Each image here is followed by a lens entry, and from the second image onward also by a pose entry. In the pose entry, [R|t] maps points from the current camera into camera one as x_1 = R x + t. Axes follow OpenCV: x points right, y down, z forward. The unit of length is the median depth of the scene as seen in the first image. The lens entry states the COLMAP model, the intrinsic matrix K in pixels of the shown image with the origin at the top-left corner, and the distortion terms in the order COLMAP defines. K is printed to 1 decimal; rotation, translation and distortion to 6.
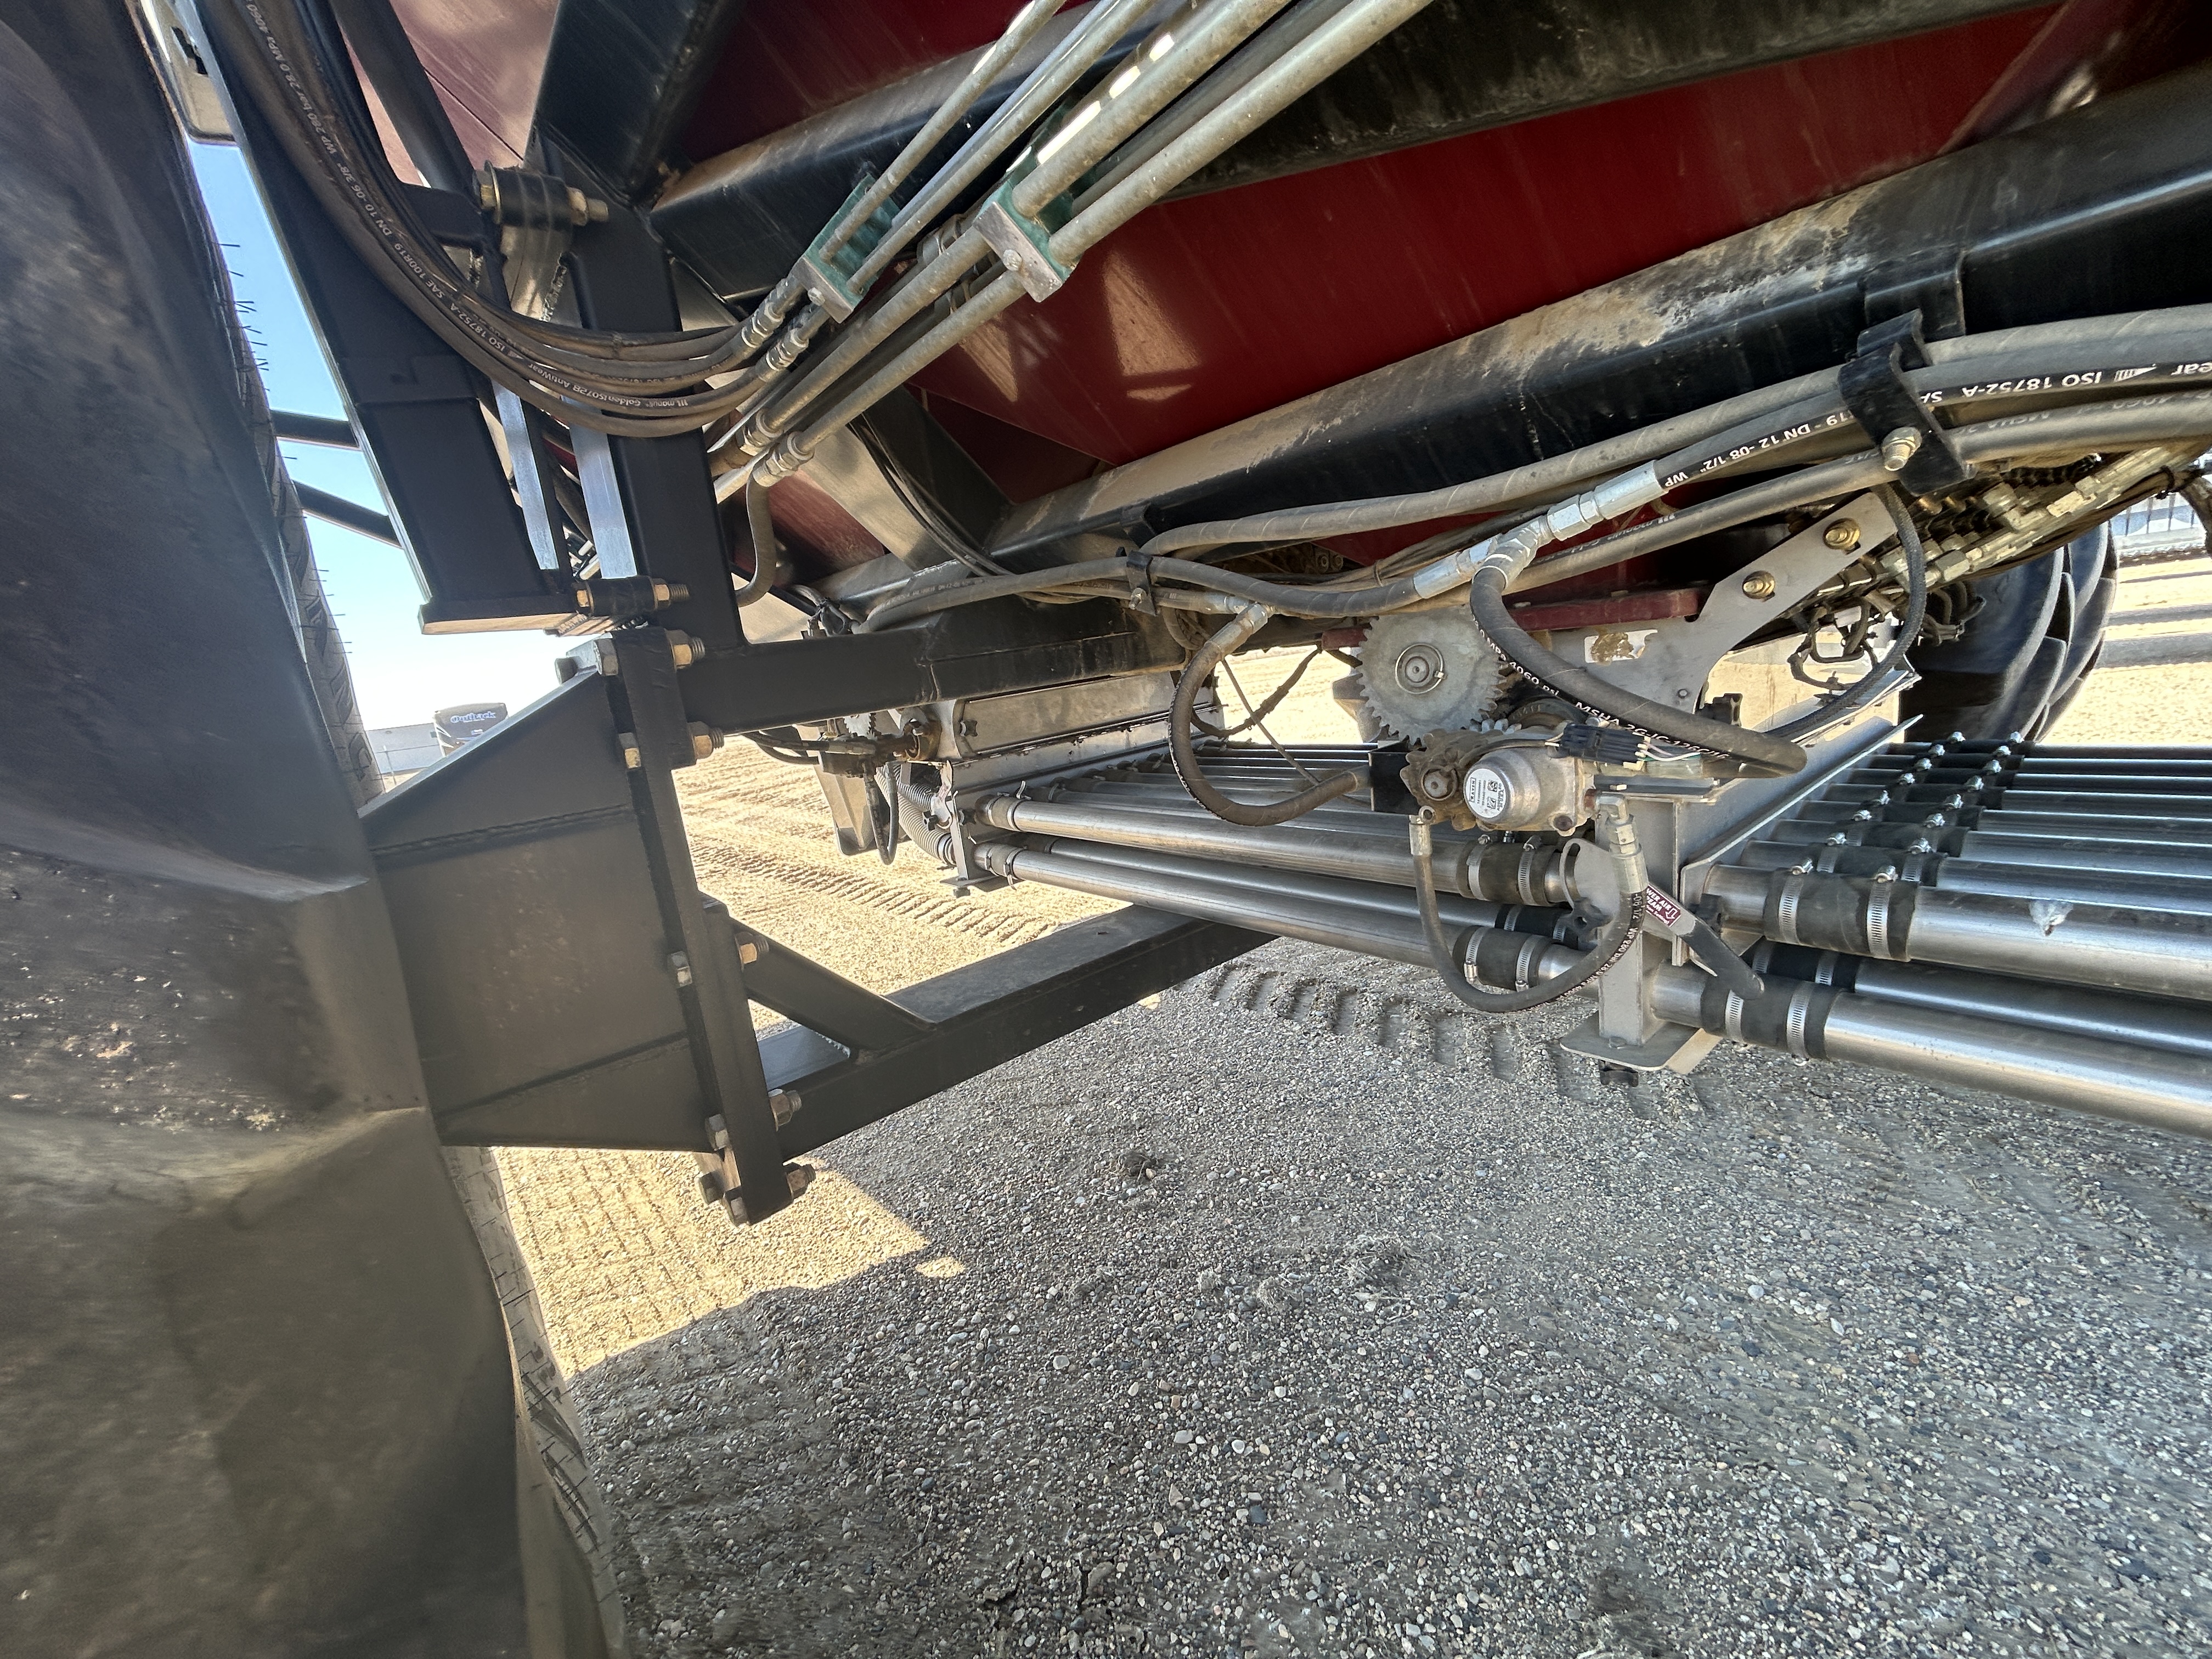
lens RADIAL K [[887.5, 0, 1100.3], [0, 887.5, 827.2], [0, 0, 1]] dist [-0.001306, 0.000318]
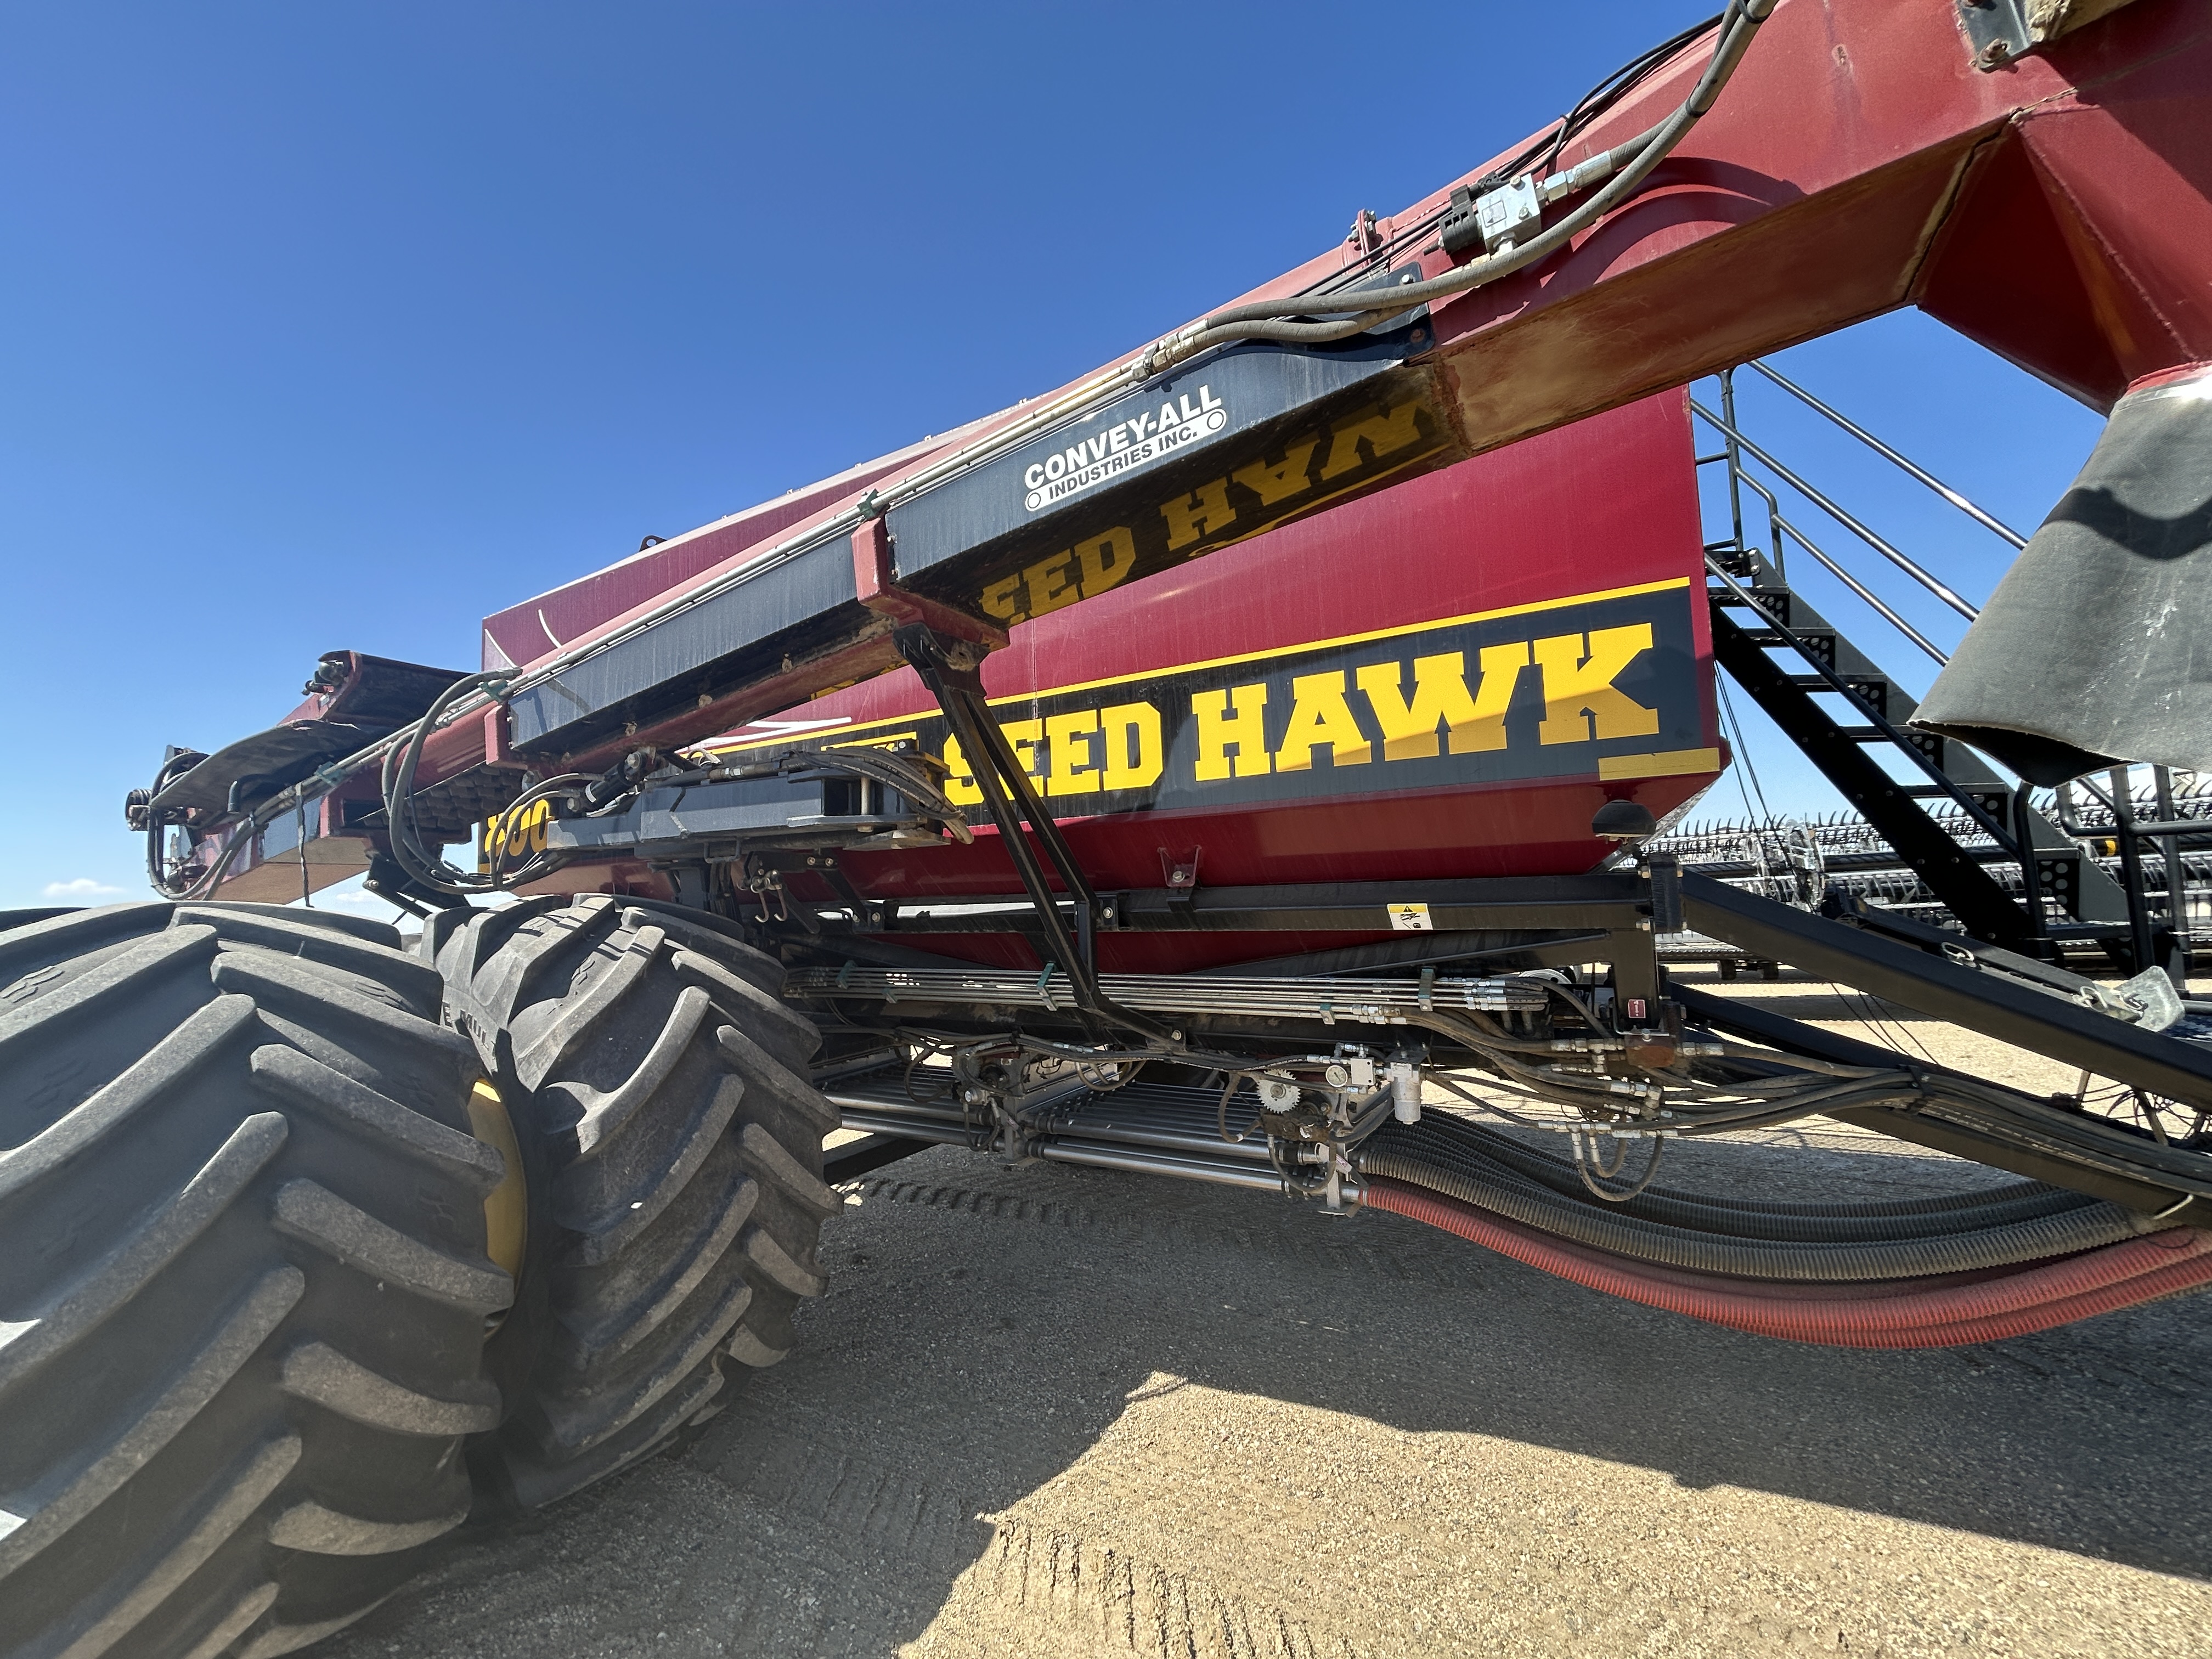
lens RADIAL K [[887.5, 0, 1104.7], [0, 887.5, 829.2], [0, 0, 1]] dist [-0.001306, 0.000318]
pose [[0.932583, 0.120323, 0.340310, -0.416885], [-0.013194, 0.953538, -0.300984, 0.011645], [-0.360714, 0.276202, 0.890841, -2.351658]]
